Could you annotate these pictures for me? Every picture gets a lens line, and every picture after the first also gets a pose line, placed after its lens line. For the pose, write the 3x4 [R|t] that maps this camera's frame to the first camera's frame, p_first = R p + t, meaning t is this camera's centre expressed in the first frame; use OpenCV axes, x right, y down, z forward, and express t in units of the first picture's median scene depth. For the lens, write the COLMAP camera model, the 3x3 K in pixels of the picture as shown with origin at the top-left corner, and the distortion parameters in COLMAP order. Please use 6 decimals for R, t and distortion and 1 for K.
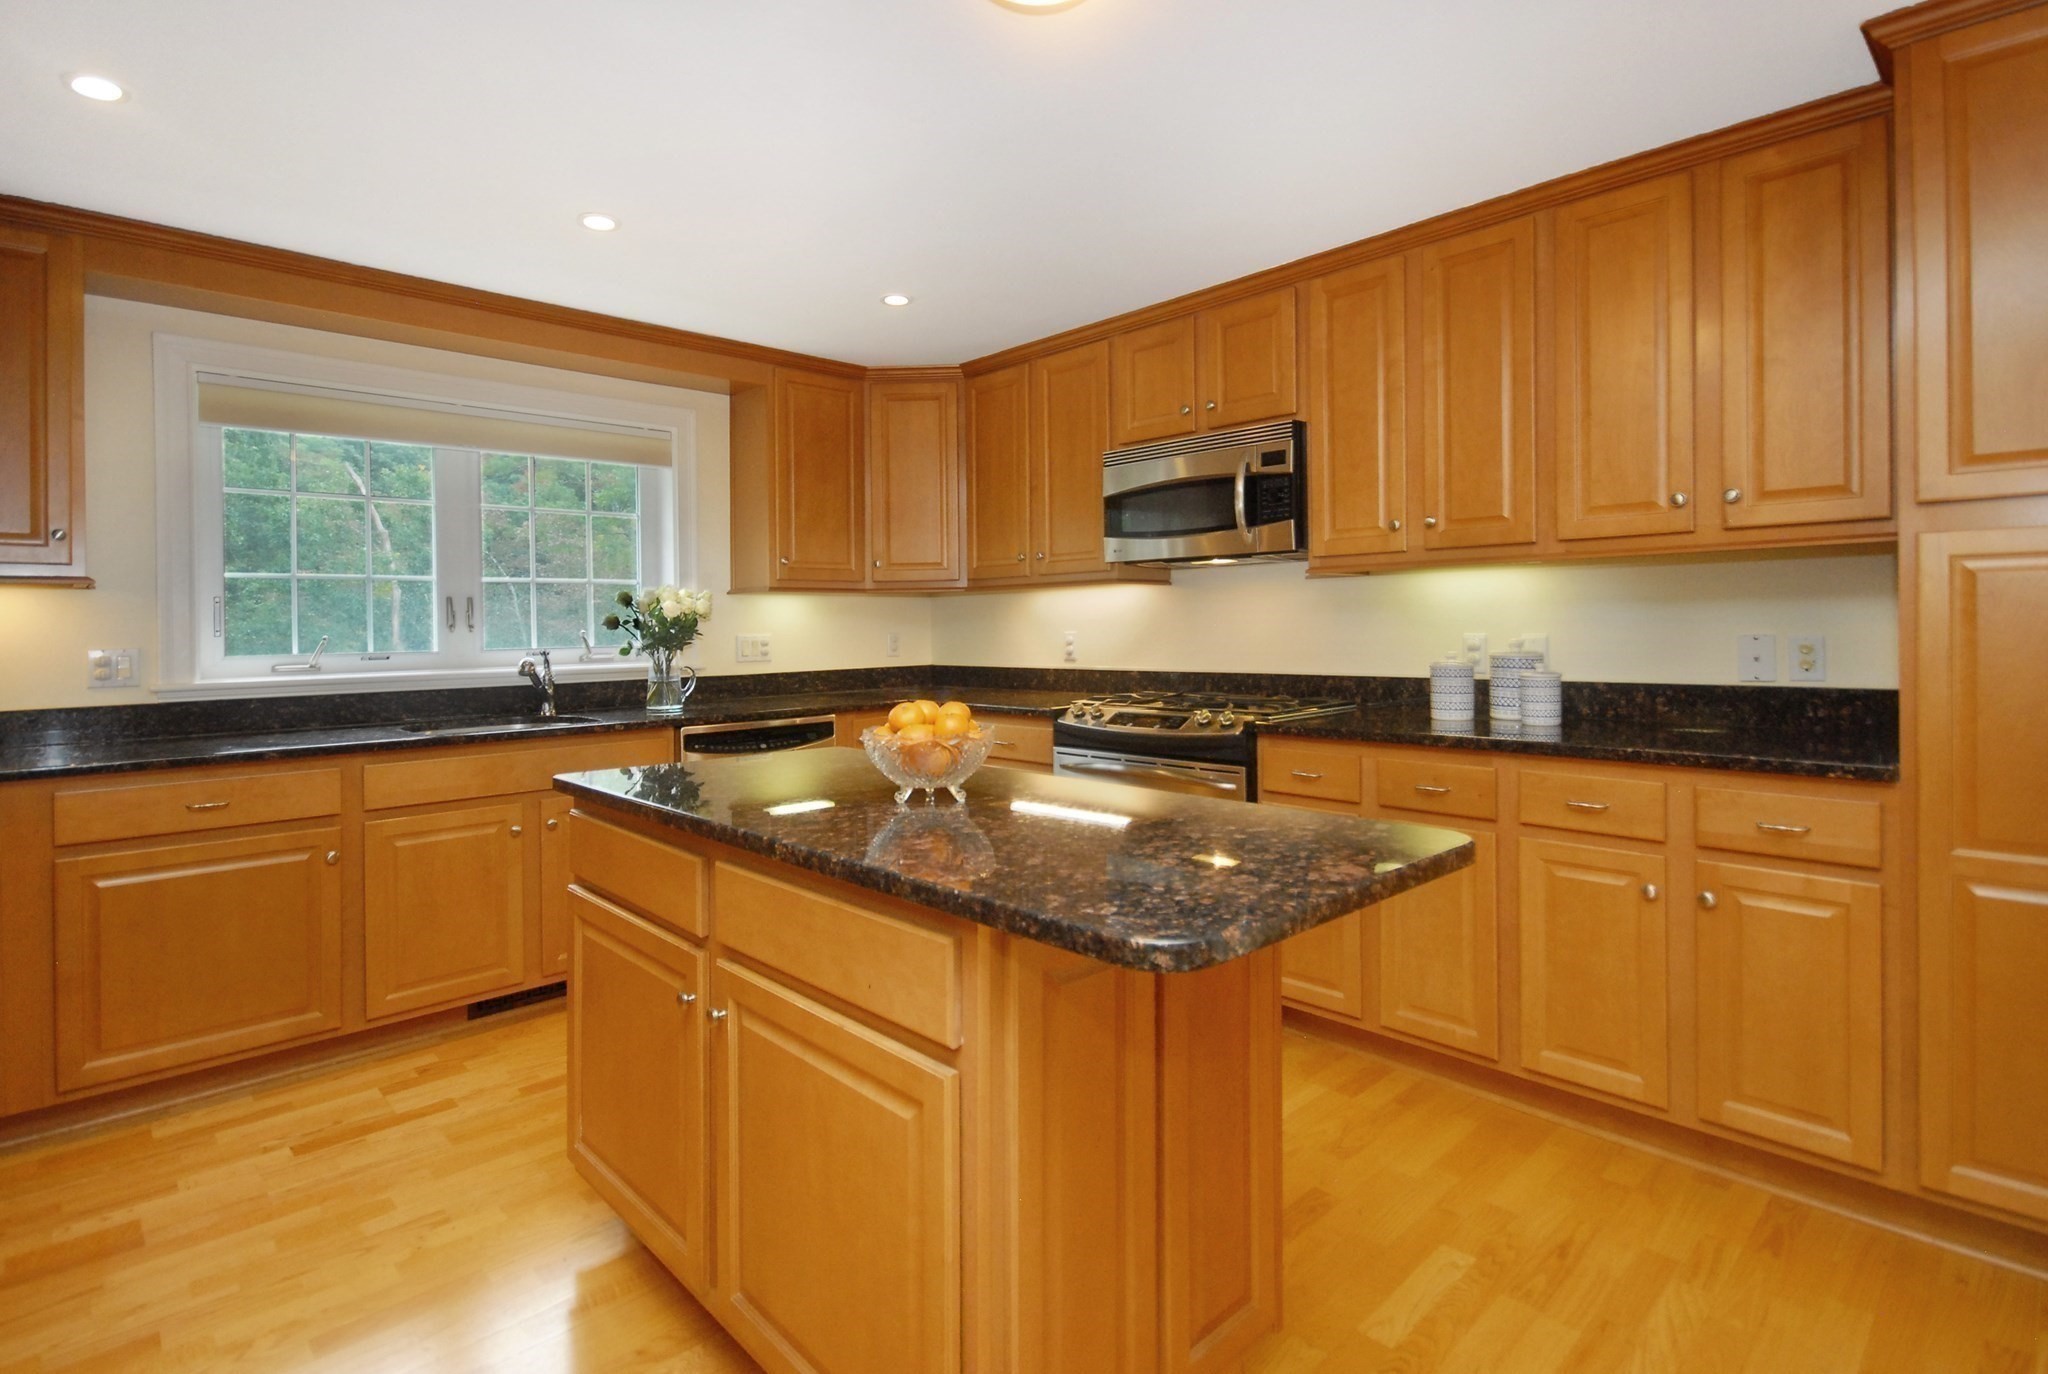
lens RADIAL K [[1000.1, 0, 1005.2], [0, 1000.1, 618.4], [0, 0, 1]] dist [0.006401, -0.003301]
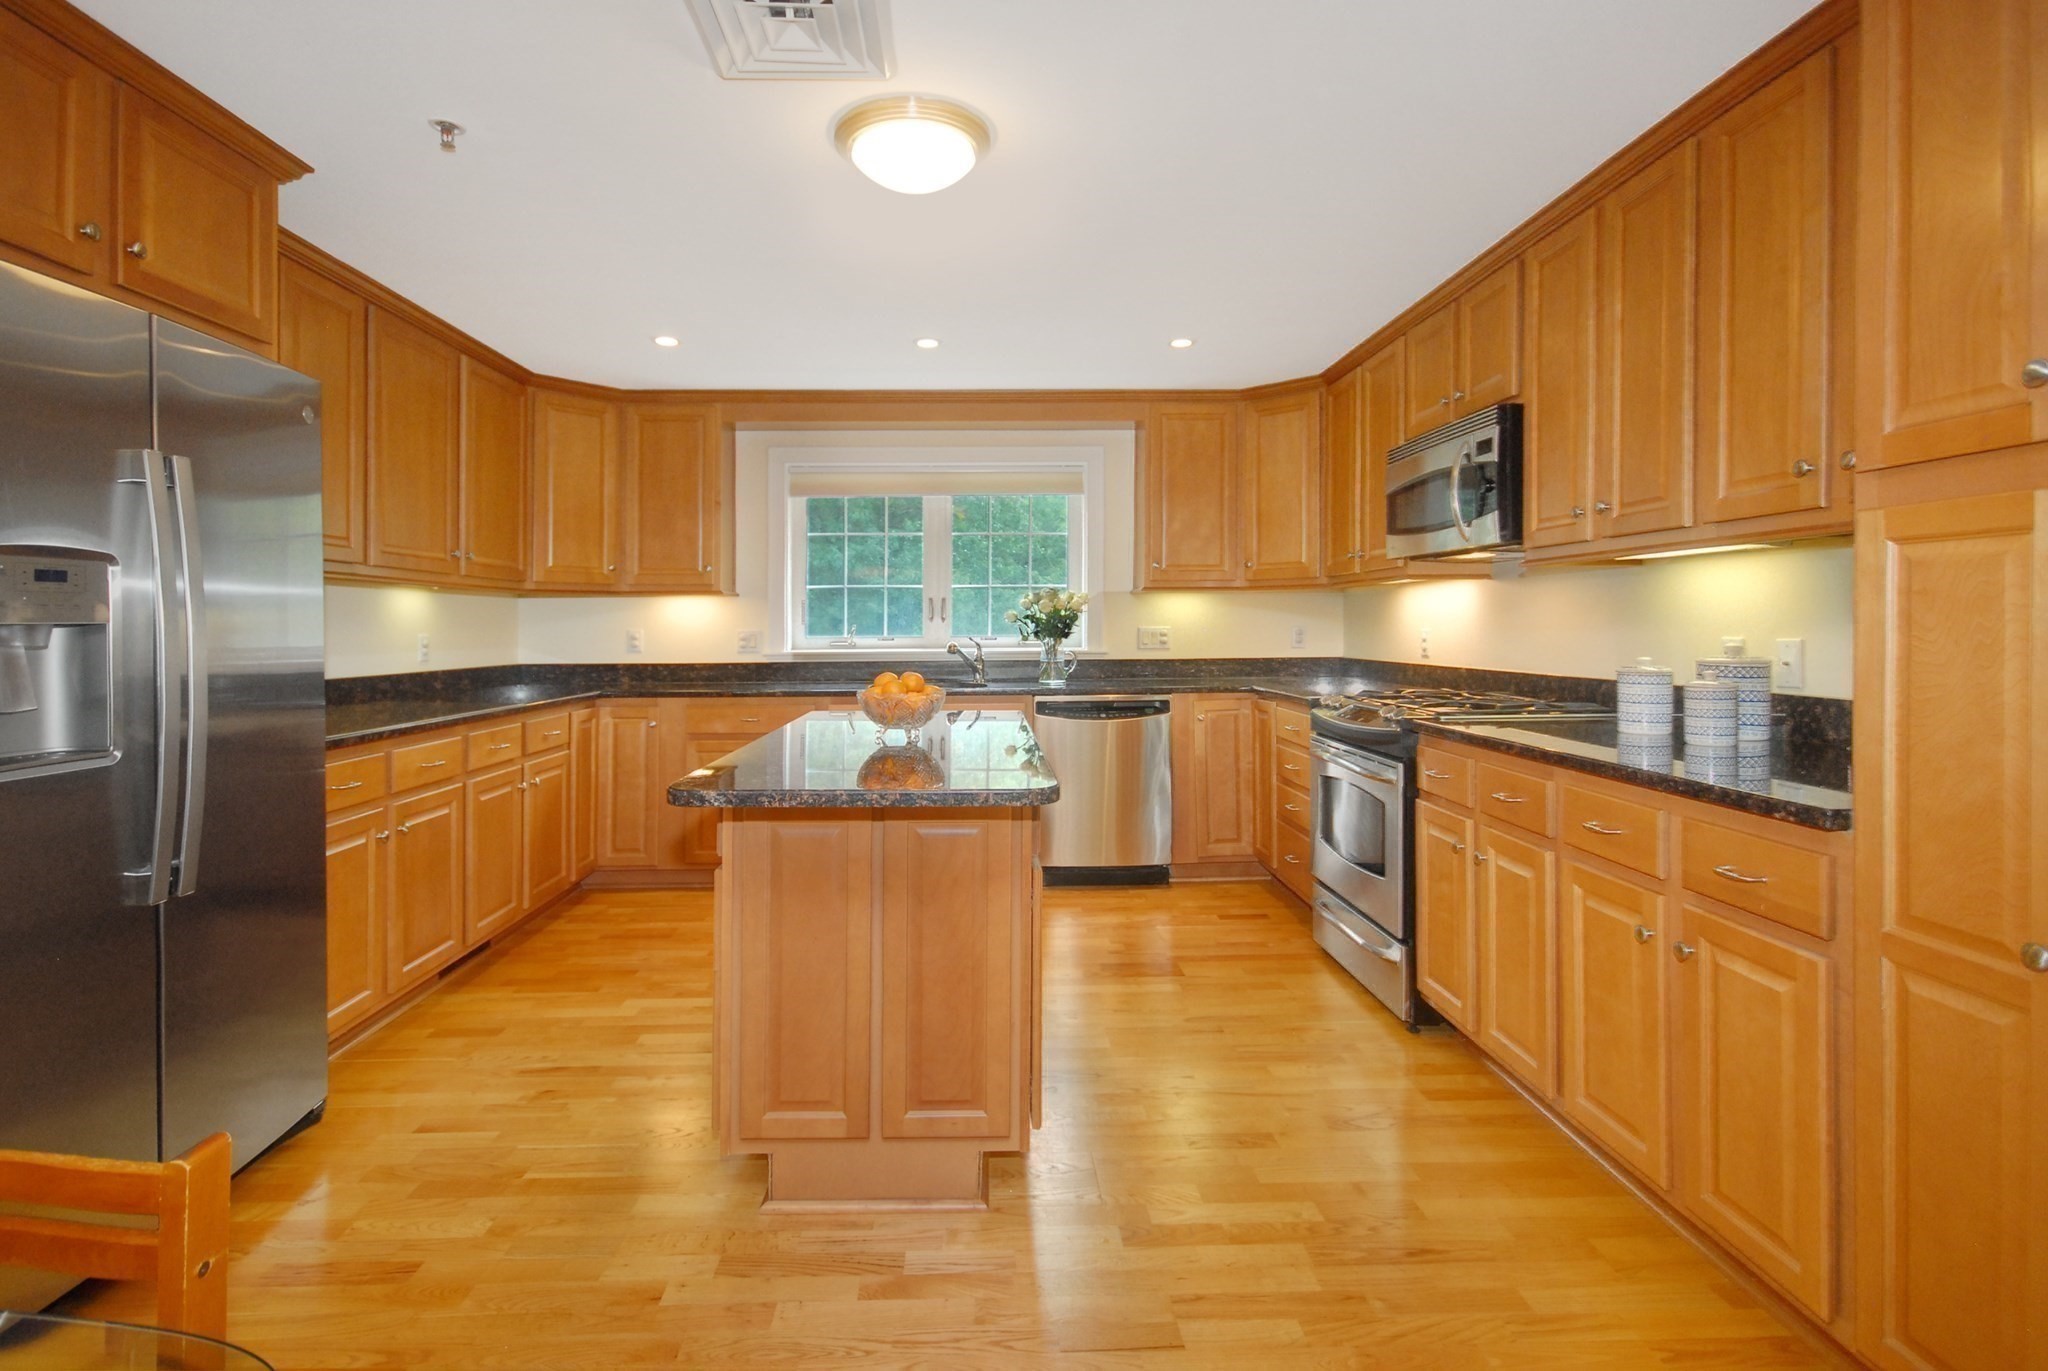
lens RADIAL K [[1000.1, 0, 1055.8], [0, 1000.1, 625.4], [0, 0, 1]] dist [0.006401, -0.003301]
pose [[0.764999, 0.010768, -0.643941, 0.525815], [-0.001543, 0.999888, 0.014888, -0.003961], [0.644030, -0.010396, 0.764930, 0.007530]]
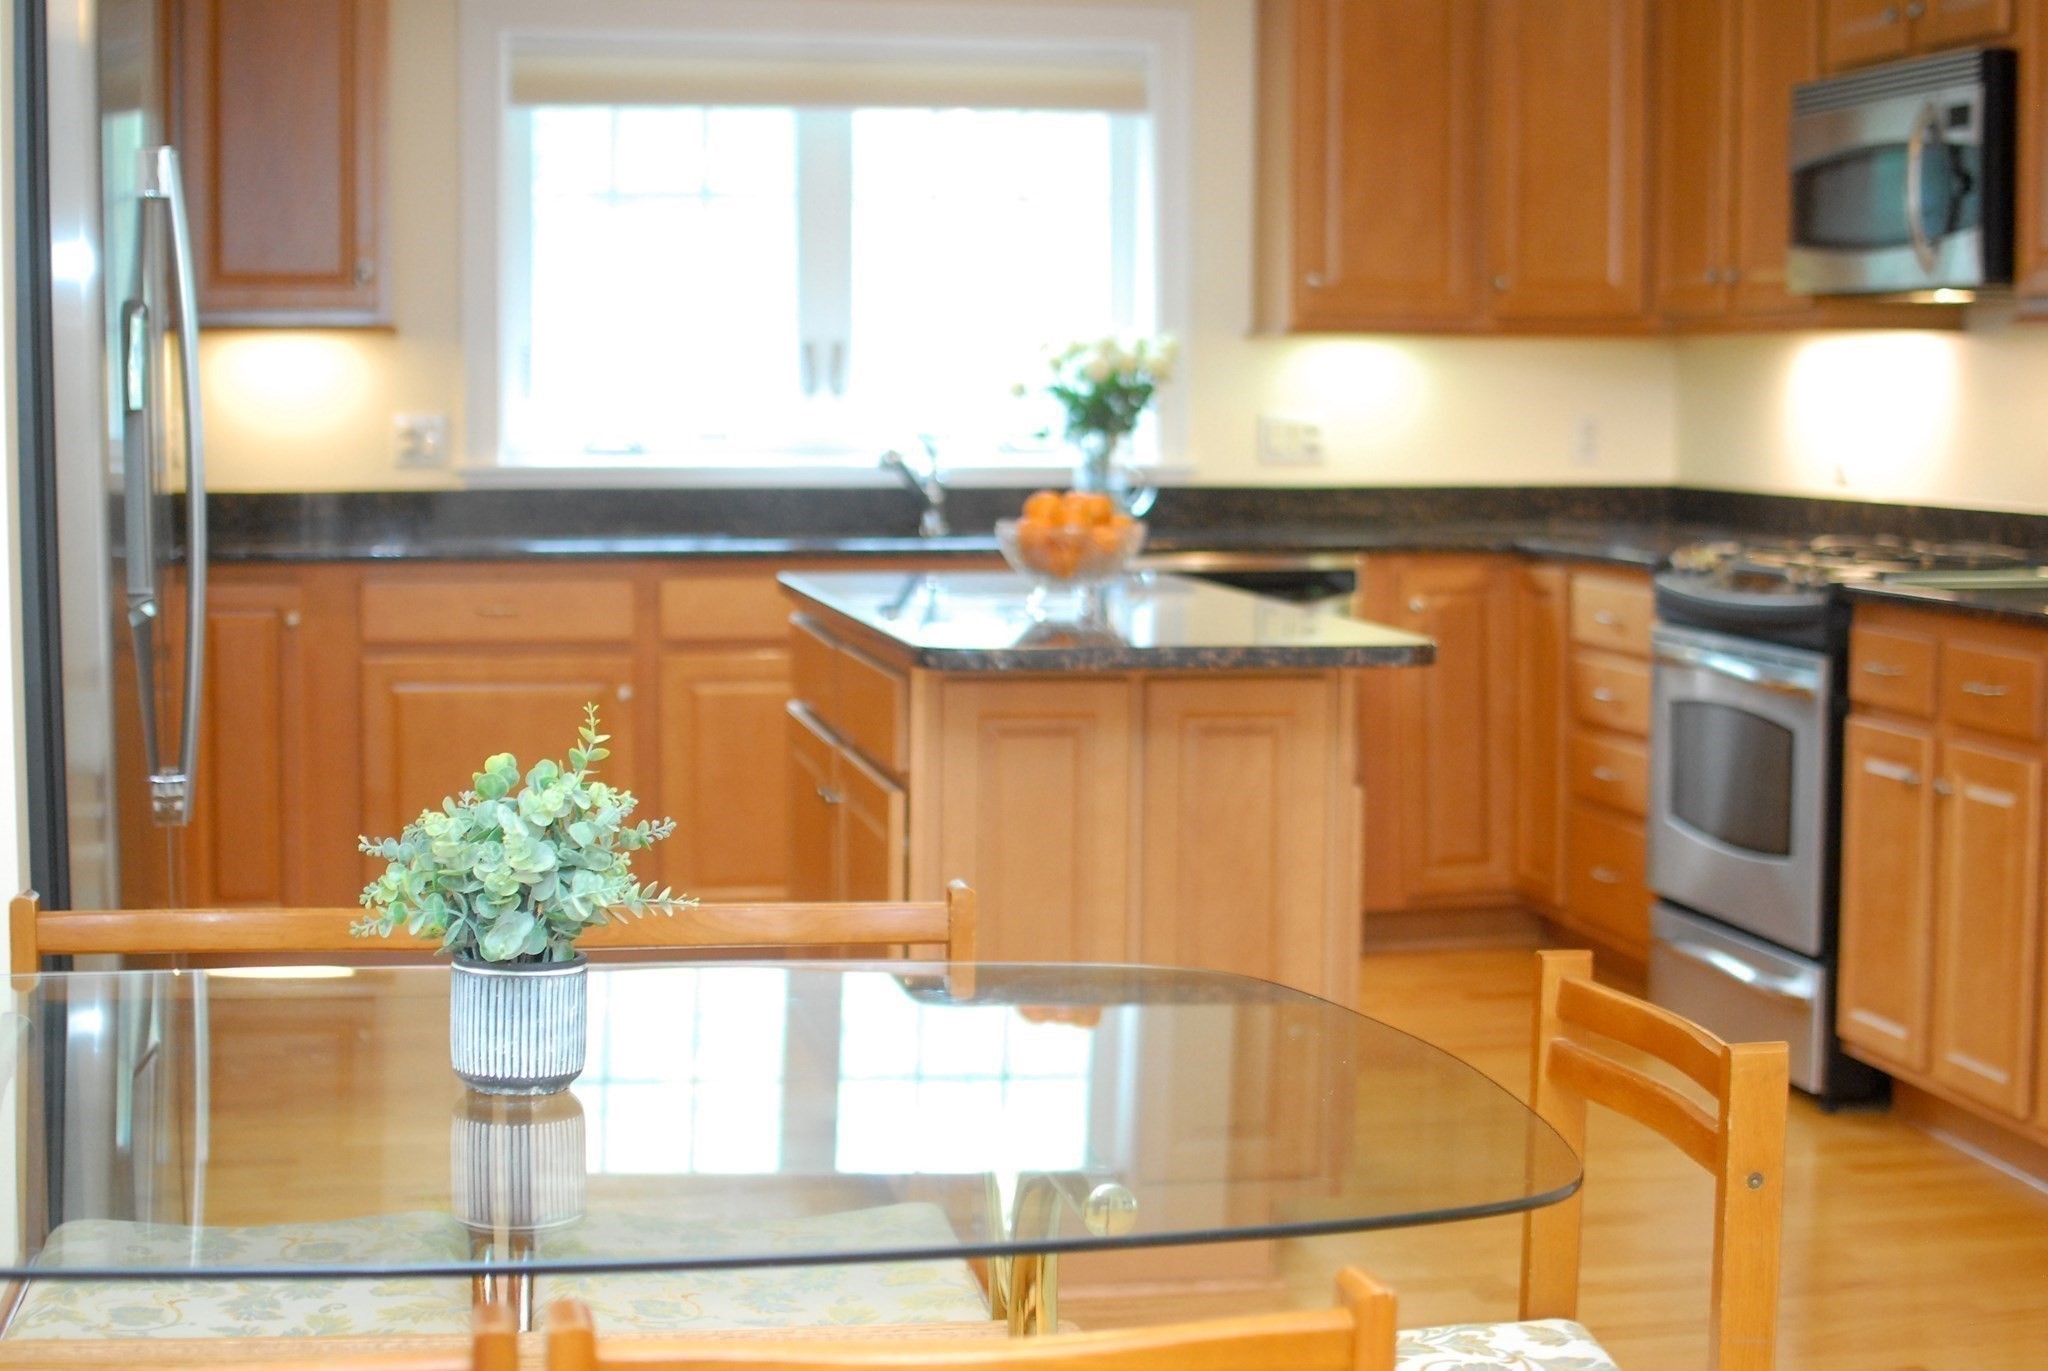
lens RADIAL K [[3152.6, 0, 1035.1], [0, 3152.6, 672.0], [0, 0, 1]] dist [-0.178297, 0.000000]
pose [[0.827761, 0.067590, -0.556996, 0.738822], [-0.012232, 0.994656, 0.102521, -0.022498], [0.560948, -0.078049, 0.824163, -0.640114]]
